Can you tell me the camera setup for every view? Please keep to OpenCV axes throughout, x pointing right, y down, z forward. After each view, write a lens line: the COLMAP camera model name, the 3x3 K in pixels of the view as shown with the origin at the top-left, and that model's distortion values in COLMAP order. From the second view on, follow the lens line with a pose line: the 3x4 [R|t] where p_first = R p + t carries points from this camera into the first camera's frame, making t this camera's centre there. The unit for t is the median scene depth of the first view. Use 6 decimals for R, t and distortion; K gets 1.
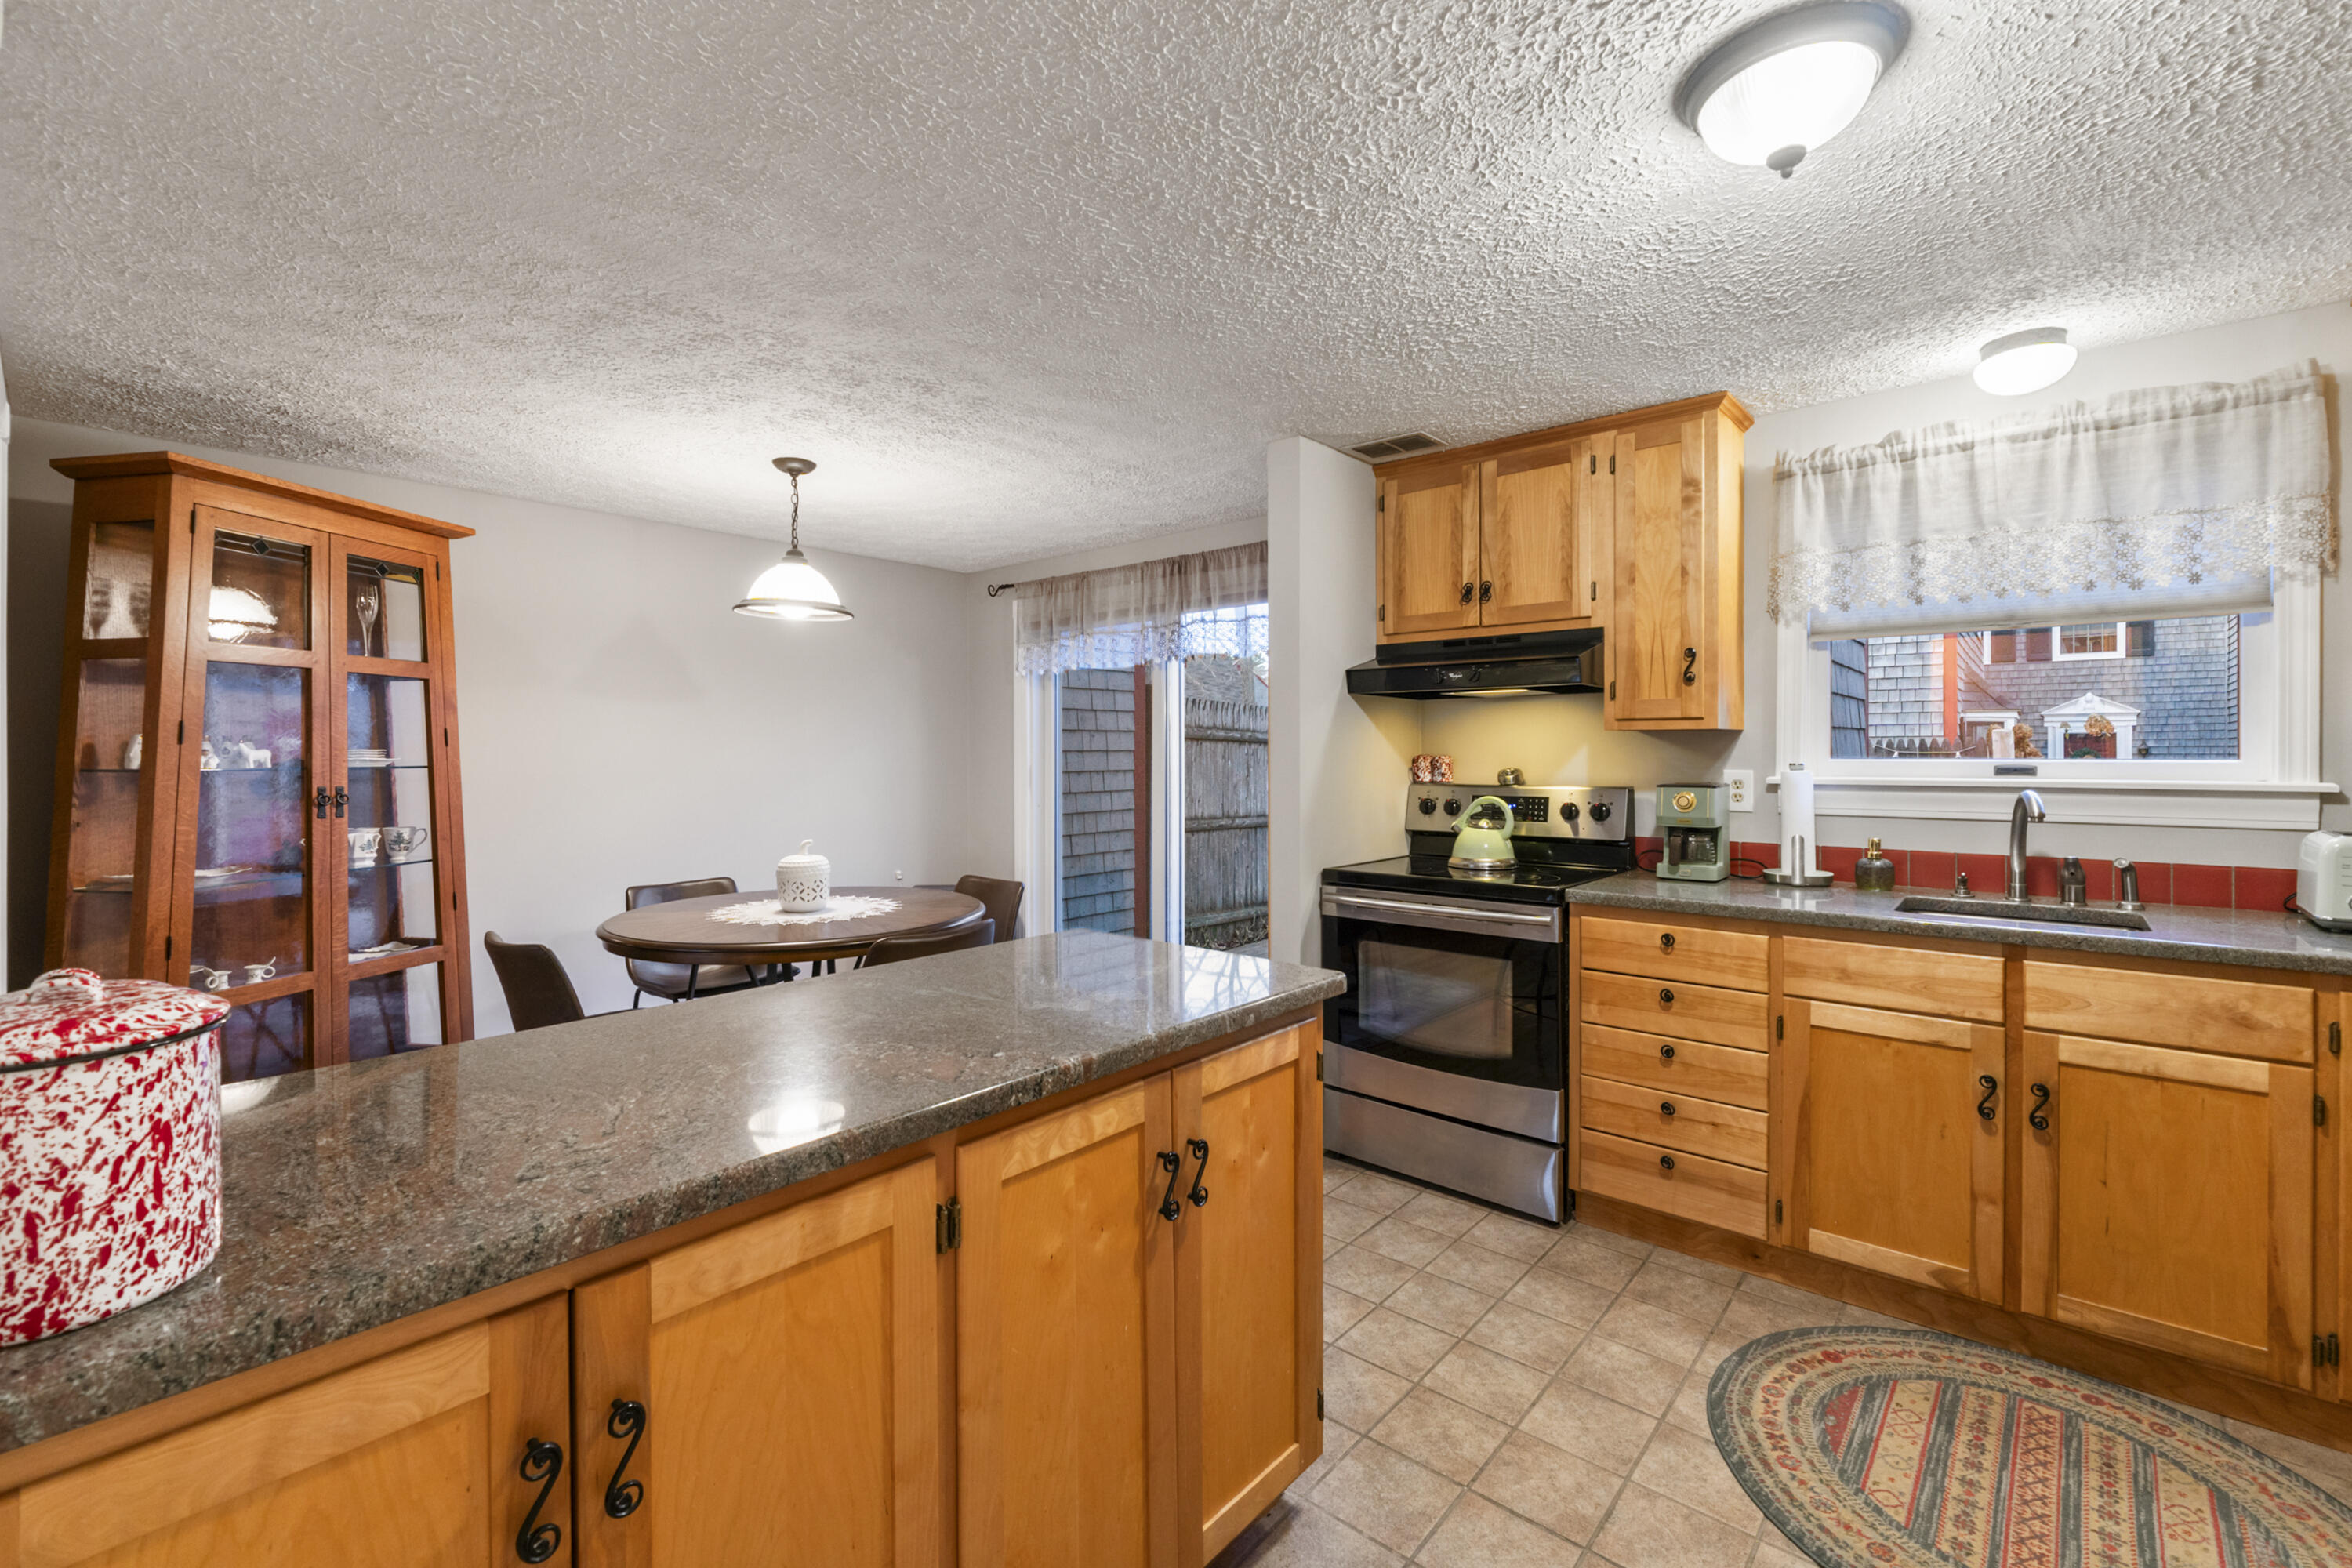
lens RADIAL K [[989.4, 0, 1177.5], [0, 989.4, 754.1], [0, 0, 1]] dist [-0.010445, 0.000687]
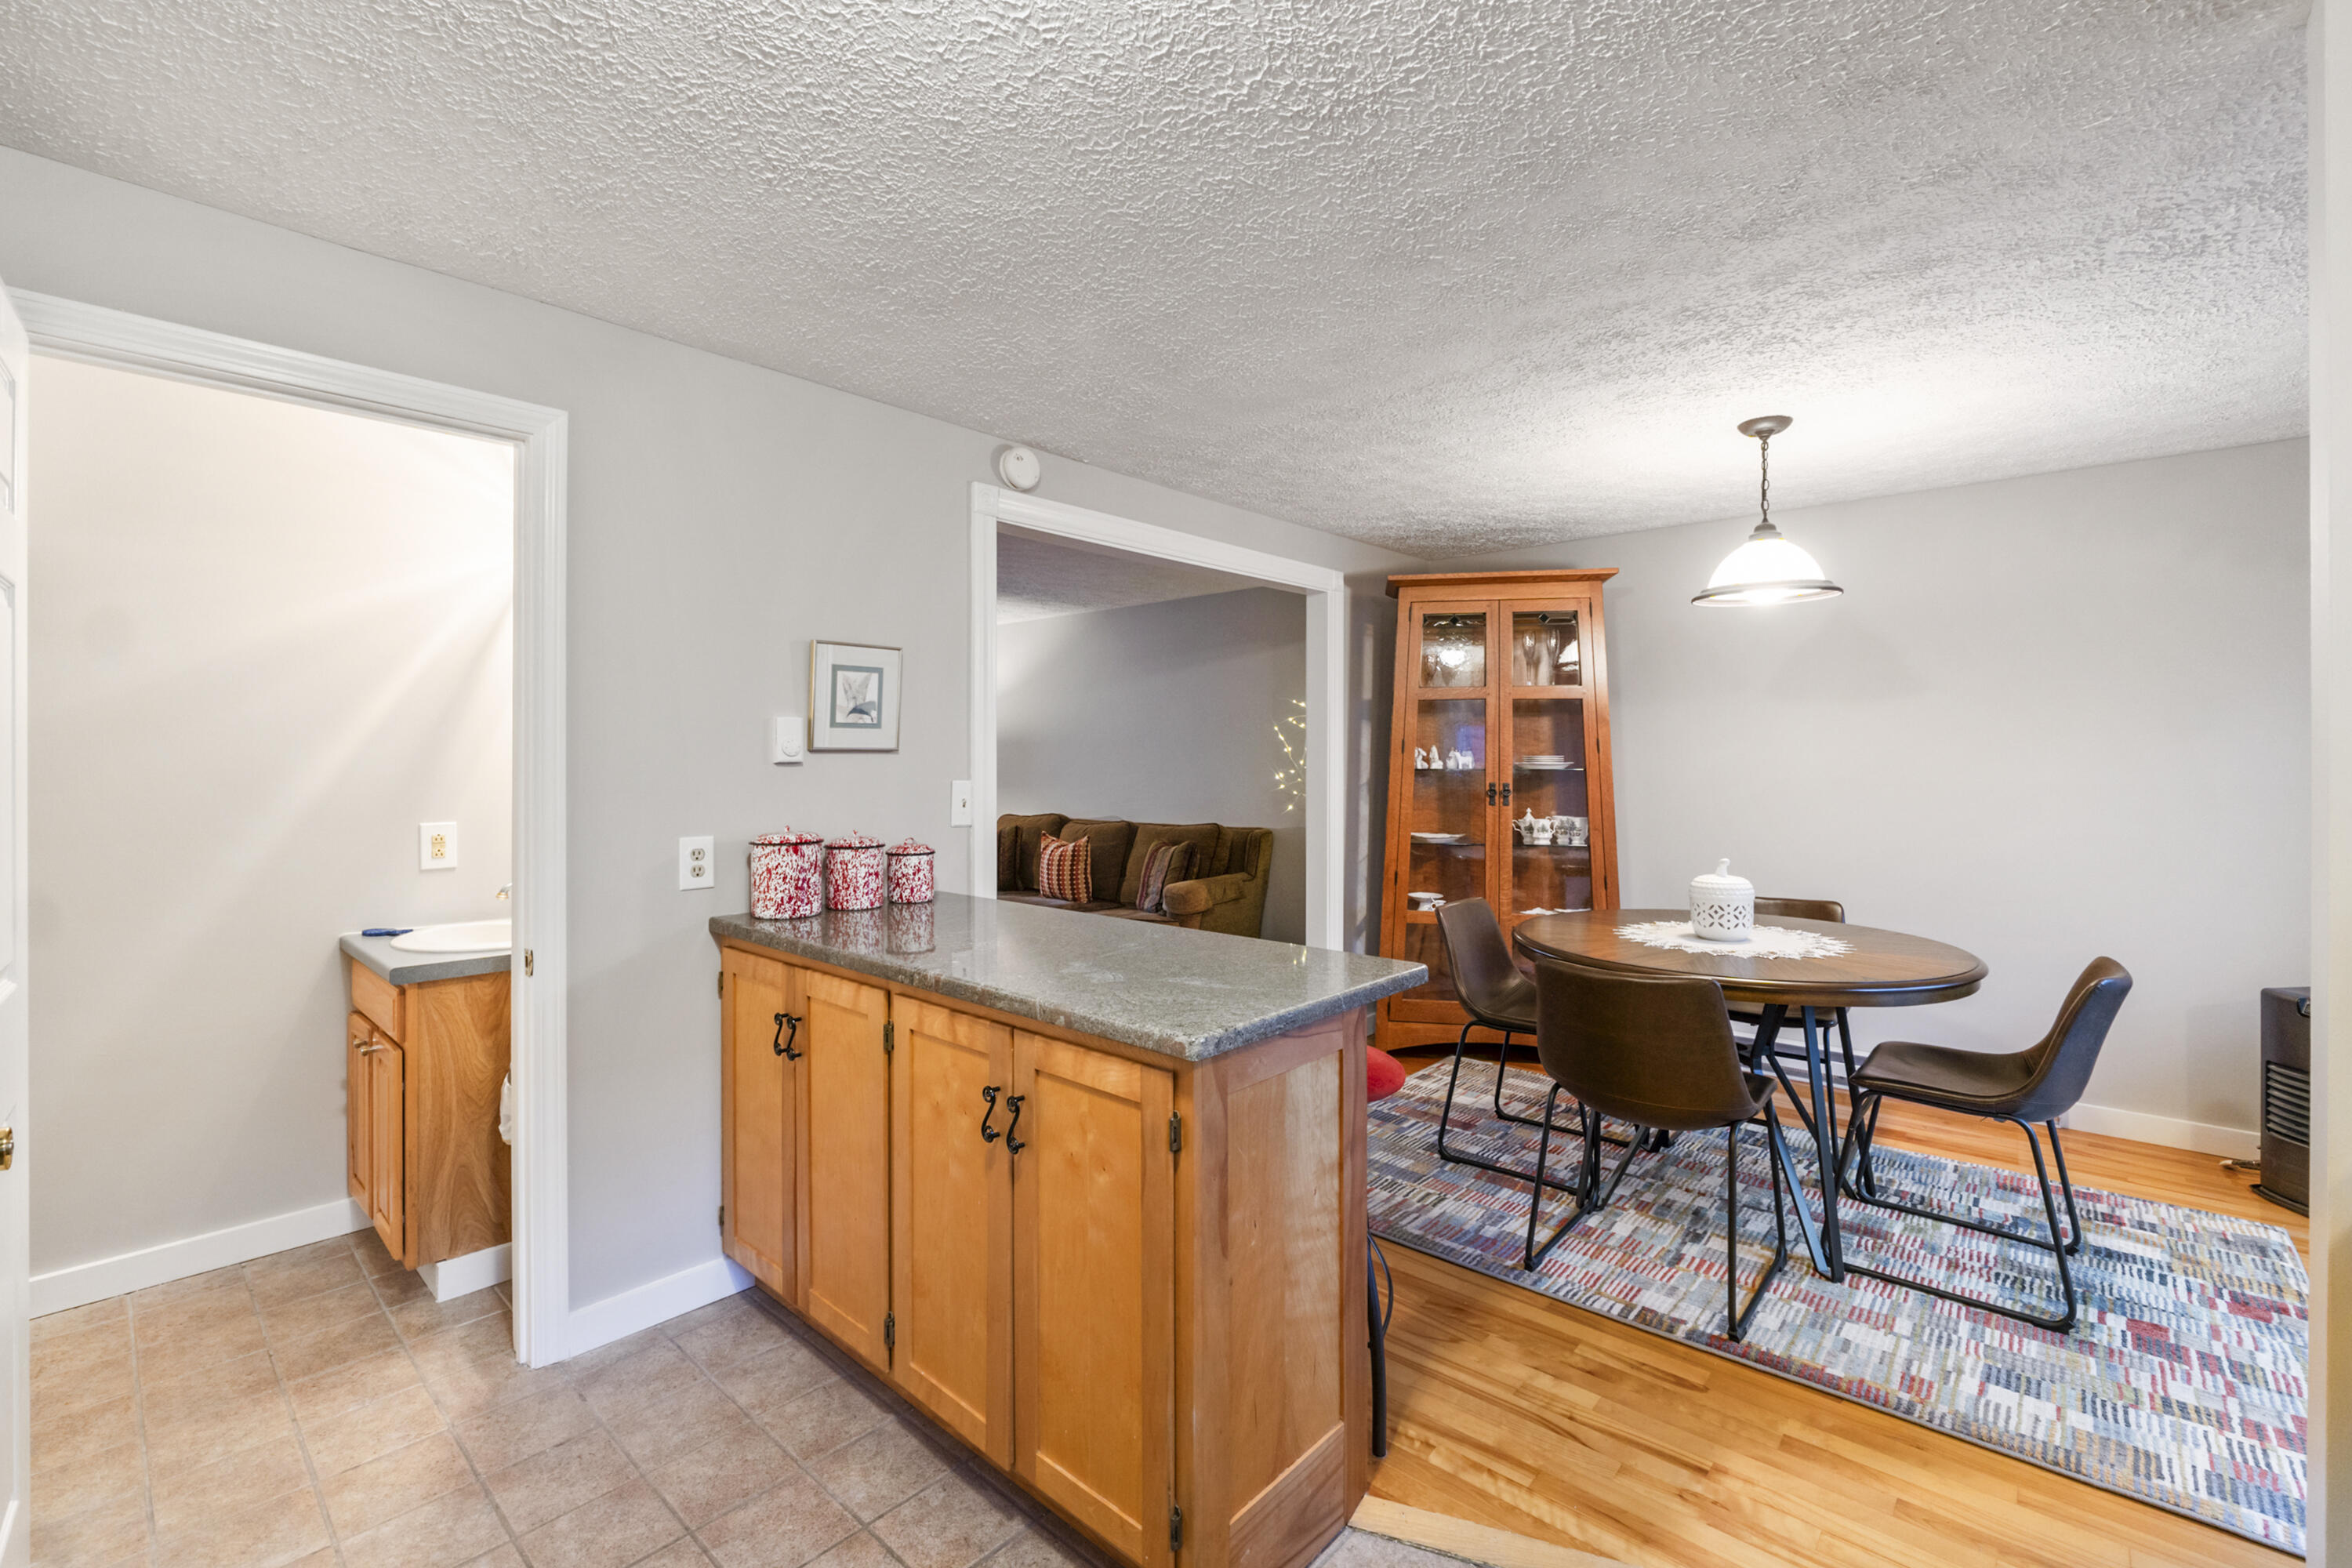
lens RADIAL K [[989.4, 0, 1158.4], [0, 989.4, 756.2], [0, 0, 1]] dist [-0.010445, 0.000687]
pose [[-0.024539, 0.000370, -0.999699, 0.599748], [-0.001172, 0.999999, 0.000399, -0.005231], [0.999698, 0.001182, -0.024538, 0.609629]]
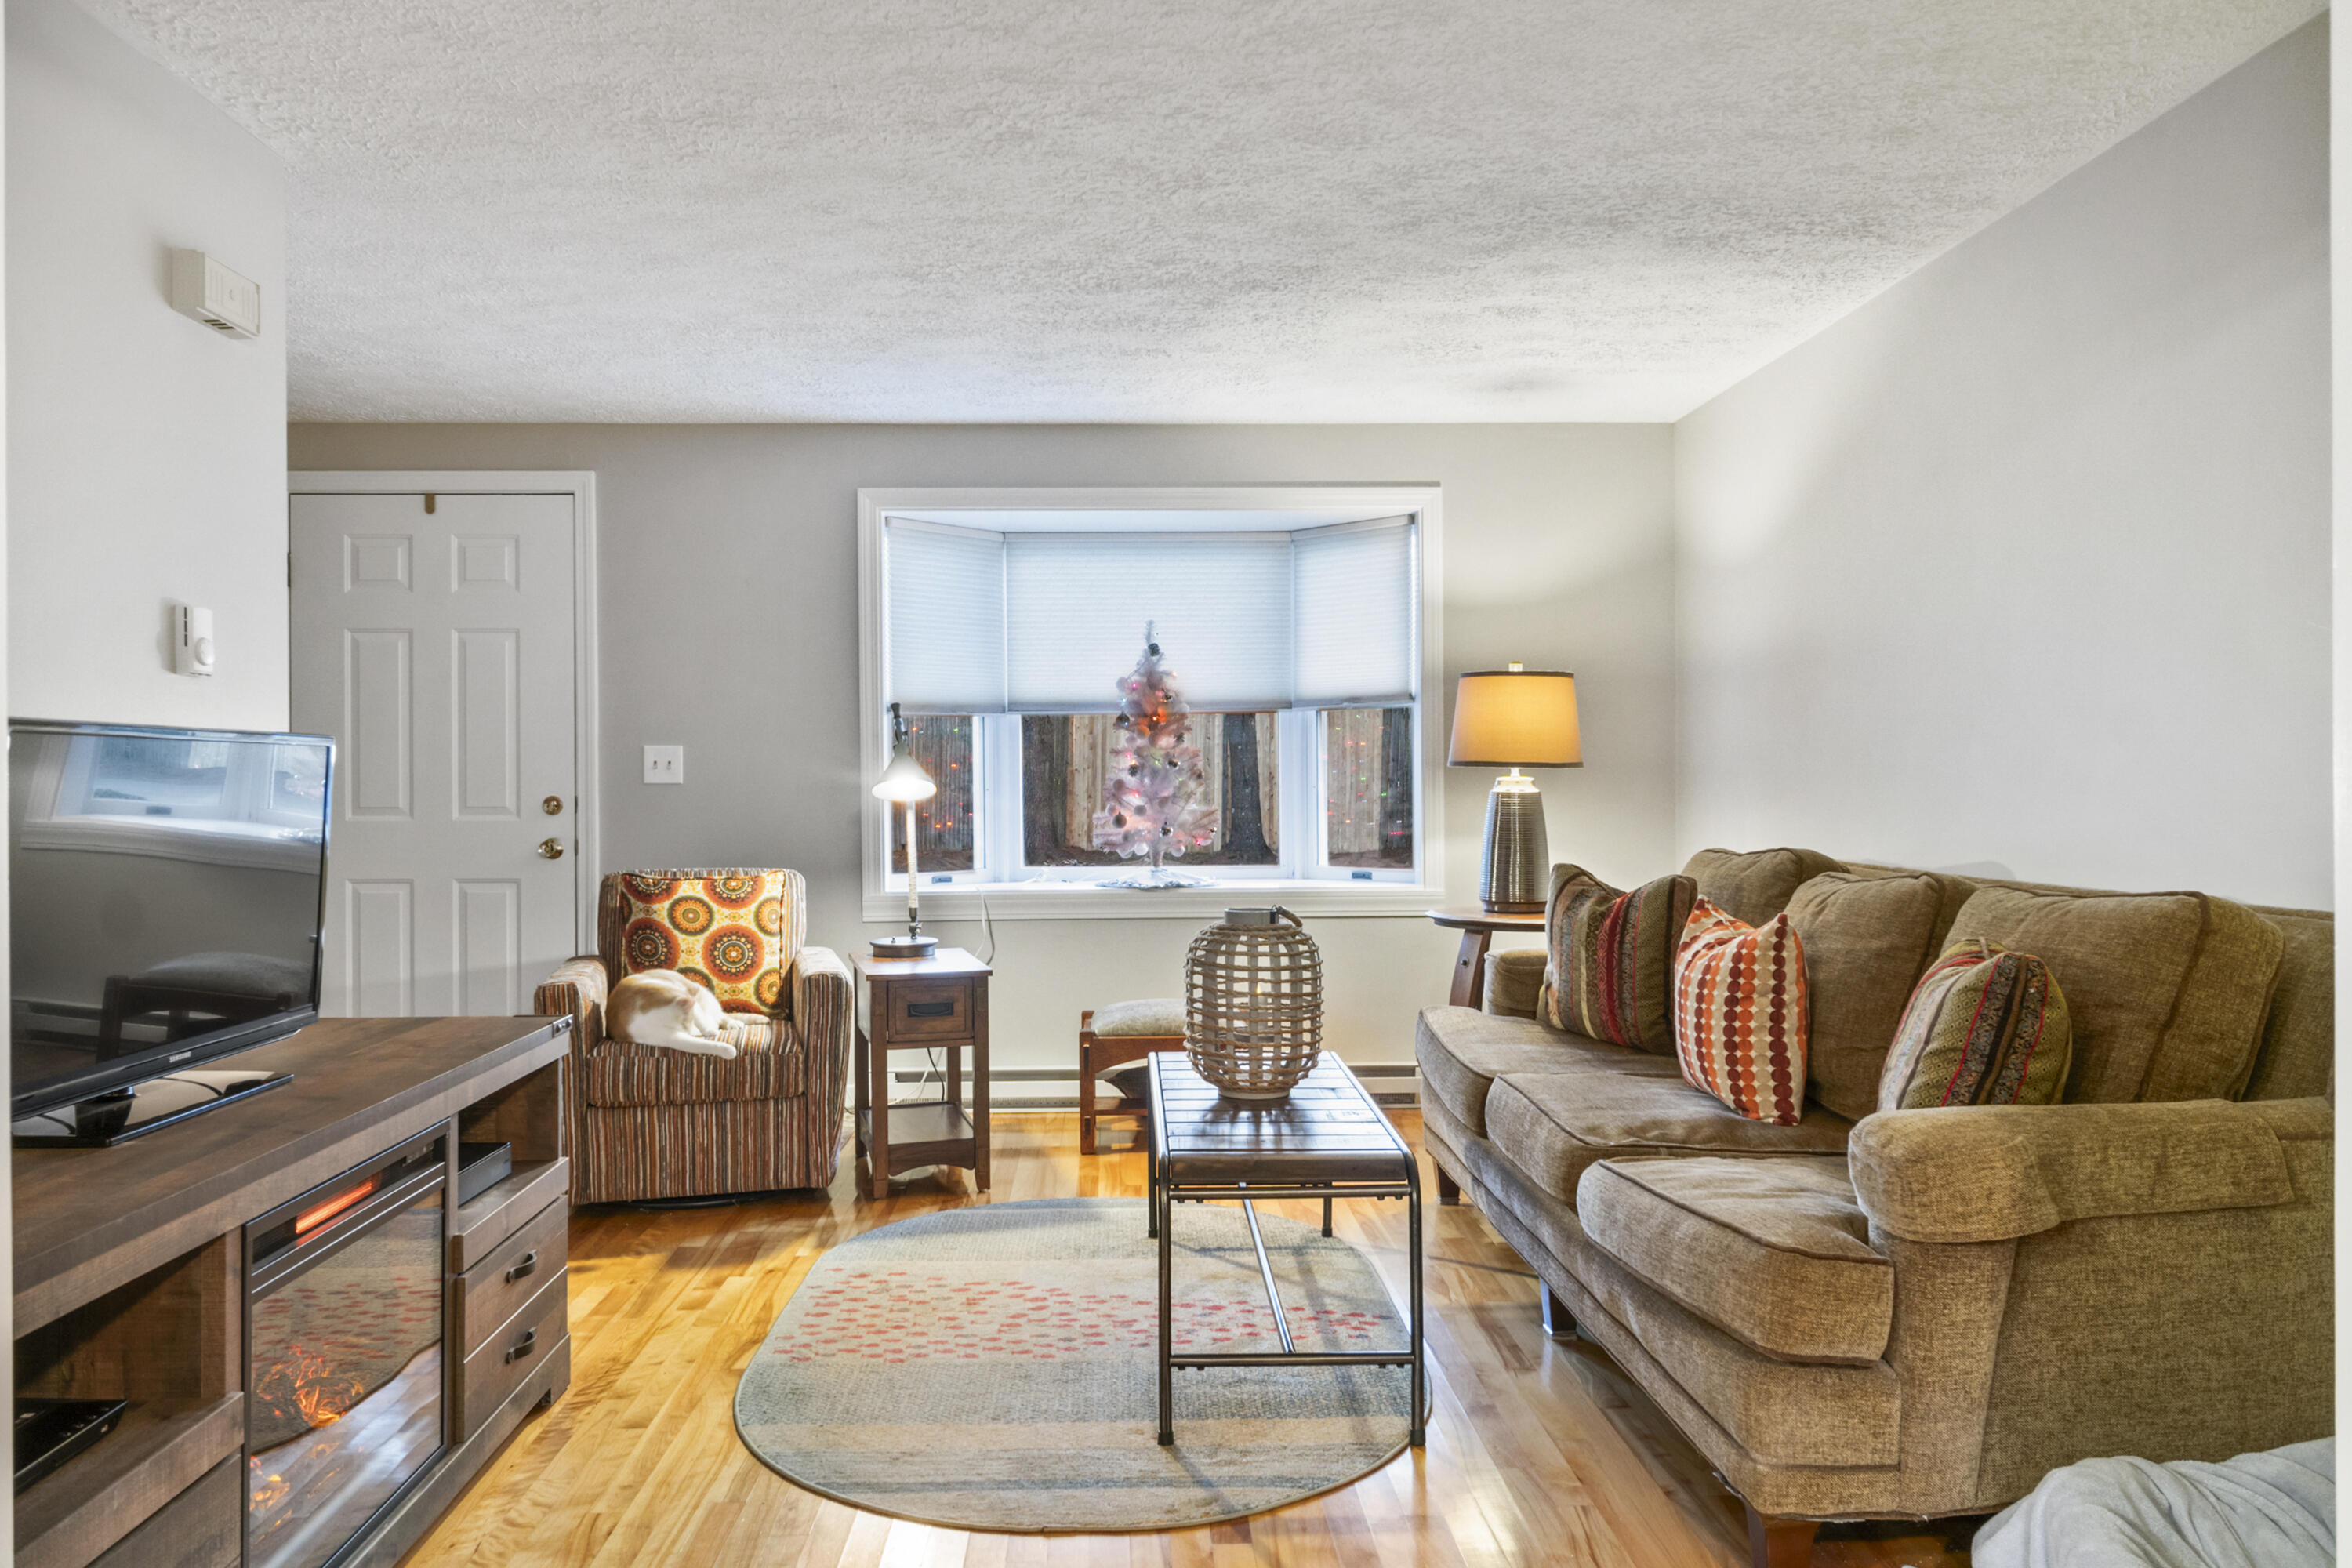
lens RADIAL K [[1621.8, 0, 1189.3], [0, 1621.8, 785.9], [0, 0, 1]] dist [-0.005878, 0.003457]
pose [[-0.722771, 0.009102, -0.691027, -0.470417], [0.005884, 0.999958, 0.007017, 0.068421], [0.691062, 0.001006, -0.722795, 0.928894]]
